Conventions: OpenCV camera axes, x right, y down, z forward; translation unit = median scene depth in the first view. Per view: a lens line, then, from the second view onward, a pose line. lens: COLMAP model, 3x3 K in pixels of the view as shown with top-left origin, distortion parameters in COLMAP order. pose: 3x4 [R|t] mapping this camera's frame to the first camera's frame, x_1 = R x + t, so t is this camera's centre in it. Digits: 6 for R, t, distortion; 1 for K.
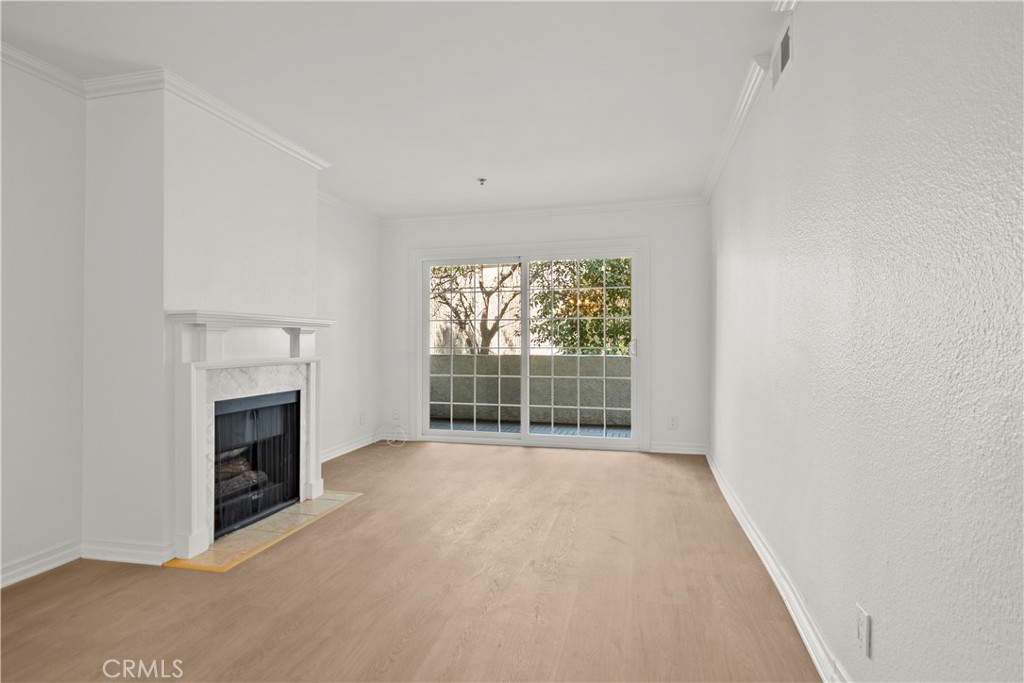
lens RADIAL K [[518.2, 0, 508.9], [0, 518.2, 344.7], [0, 0, 1]] dist [-0.018389, 0.000175]
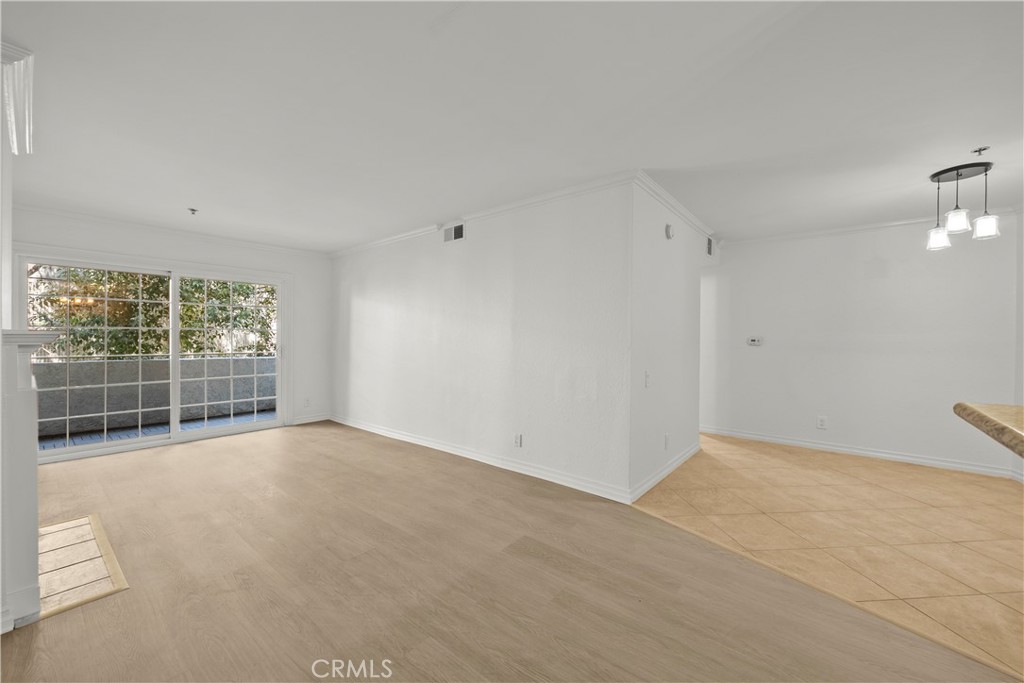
lens RADIAL K [[381.8, 0, 517.5], [0, 381.8, 344.0], [0, 0, 1]] dist [-0.002524, -0.000260]
pose [[0.404195, -0.005279, 0.914658, -0.418645], [0.003850, 0.999984, 0.004070, -0.017147], [-0.914665, 0.001876, 0.404209, -0.000630]]
